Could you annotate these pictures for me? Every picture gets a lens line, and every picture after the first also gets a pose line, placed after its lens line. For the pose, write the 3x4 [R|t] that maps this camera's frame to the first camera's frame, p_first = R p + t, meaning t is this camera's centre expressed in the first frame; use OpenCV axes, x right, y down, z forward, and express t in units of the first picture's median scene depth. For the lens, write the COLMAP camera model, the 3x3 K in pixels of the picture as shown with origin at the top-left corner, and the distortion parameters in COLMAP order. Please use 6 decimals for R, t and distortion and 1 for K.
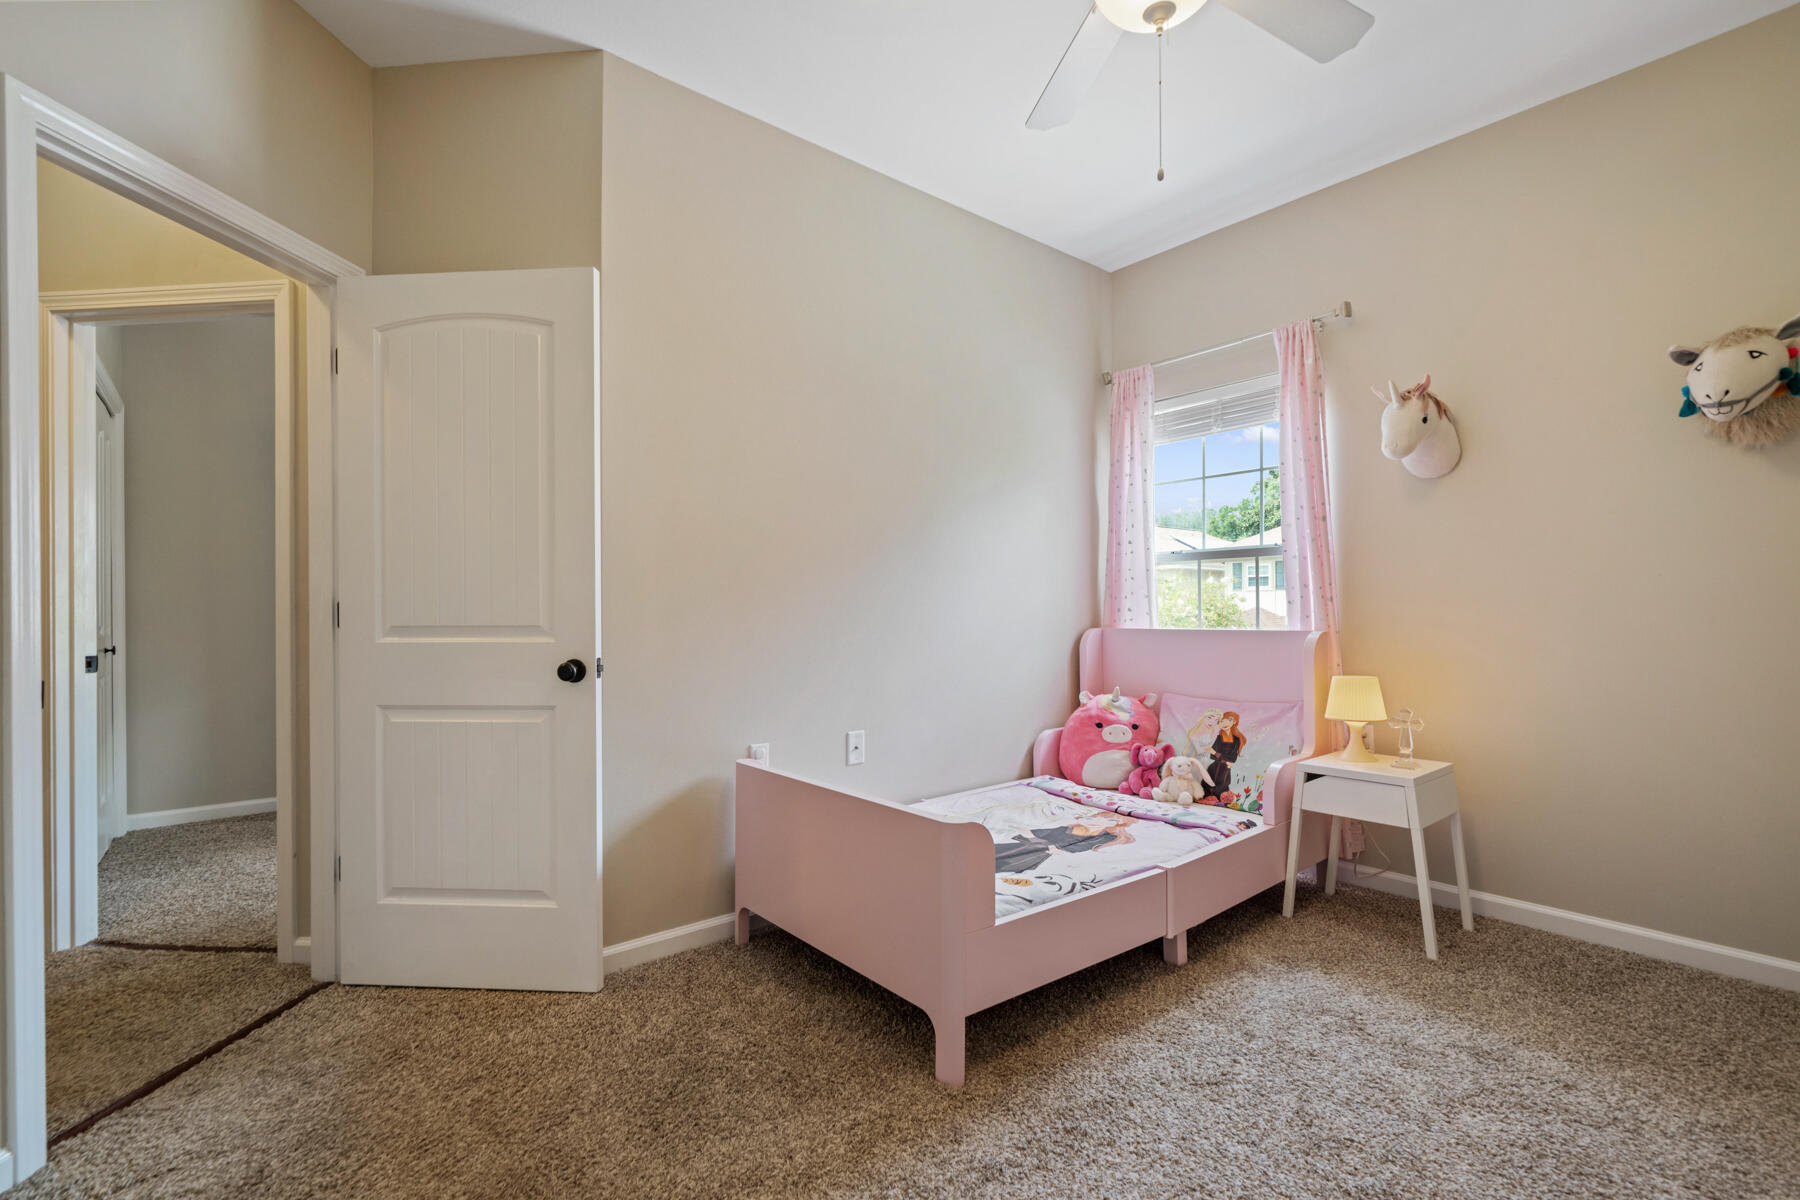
lens RADIAL K [[802.0, 0, 894.8], [0, 802.0, 611.4], [0, 0, 1]] dist [0.005876, -0.000572]
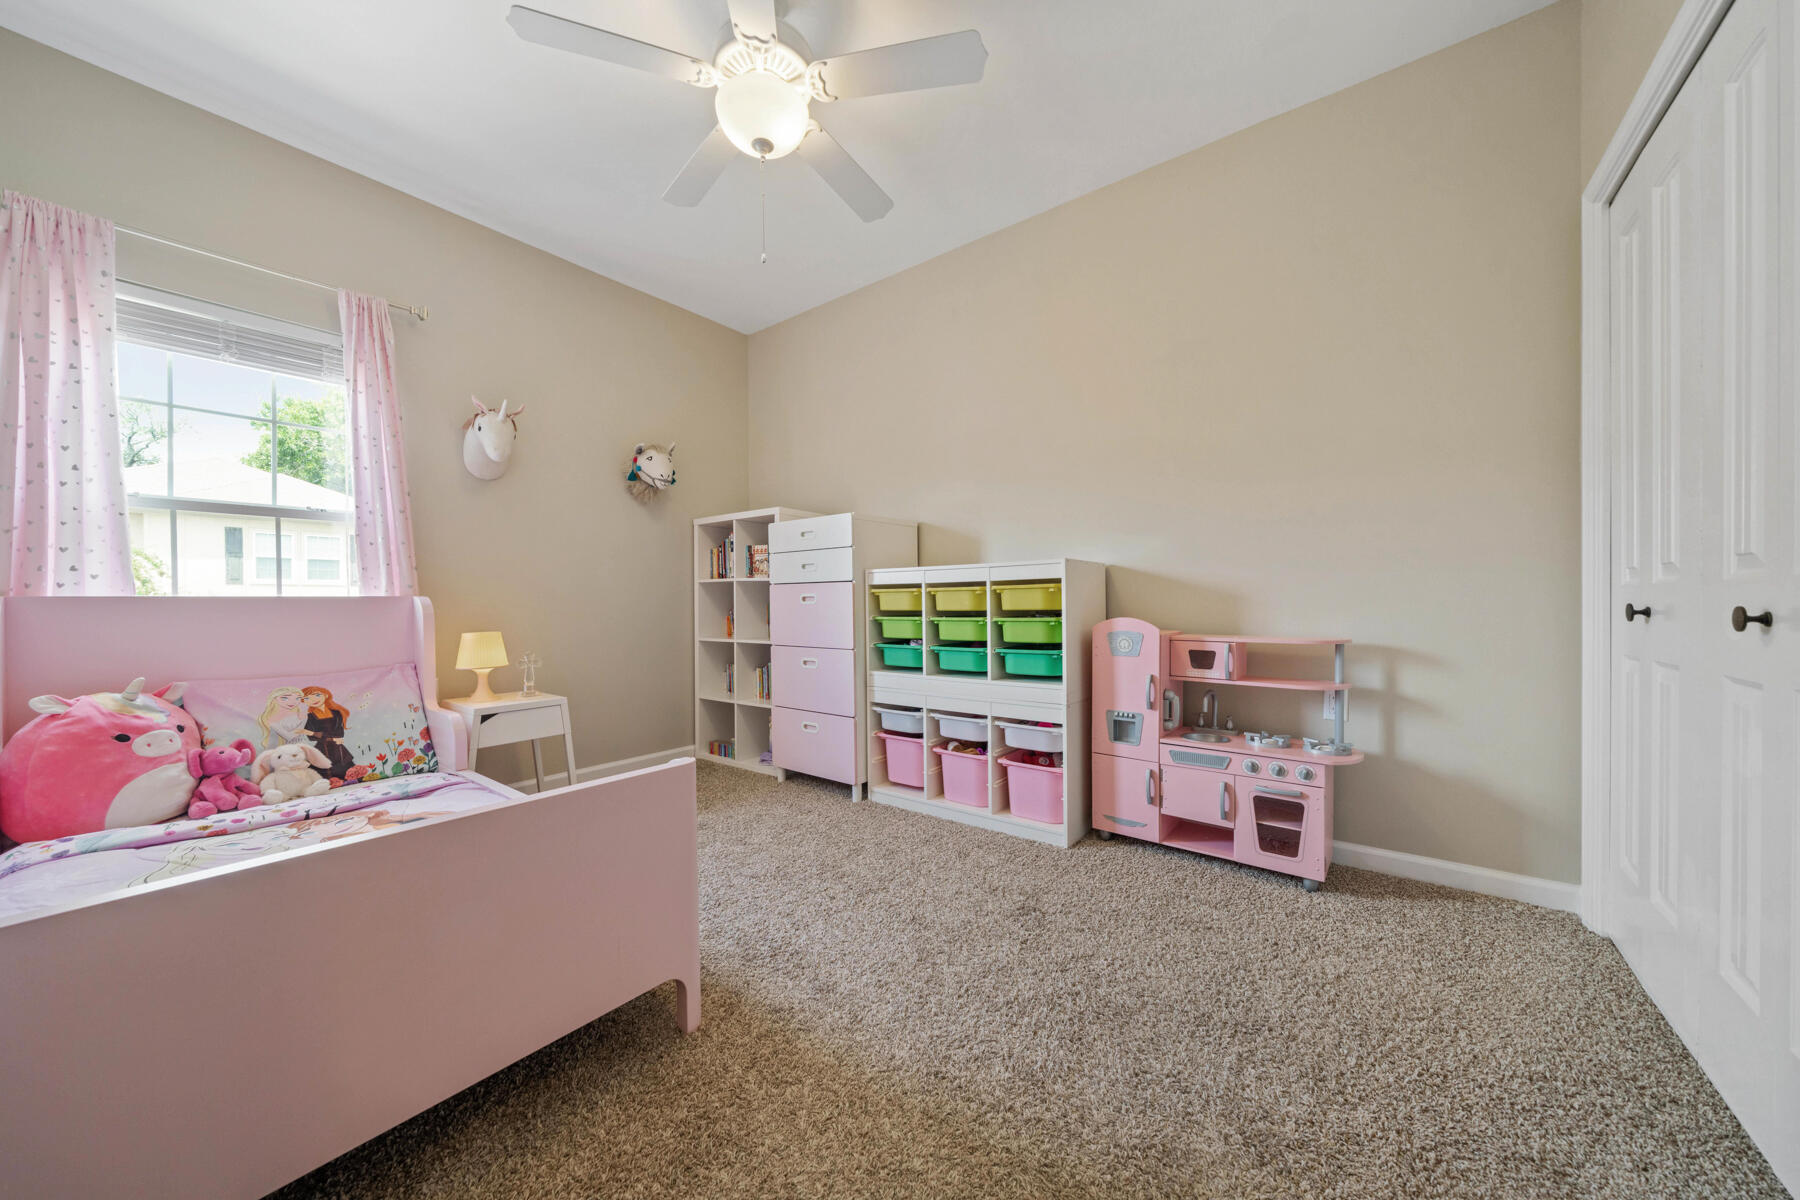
lens RADIAL K [[614.4, 0, 895.0], [0, 614.4, 597.0], [0, 0, 1]] dist [-0.001344, -0.000035]
pose [[-0.205728, 0.013278, 0.978519, -0.414289], [0.010217, 0.999883, -0.011420, 0.040243], [-0.978556, 0.007648, -0.205840, 0.517941]]
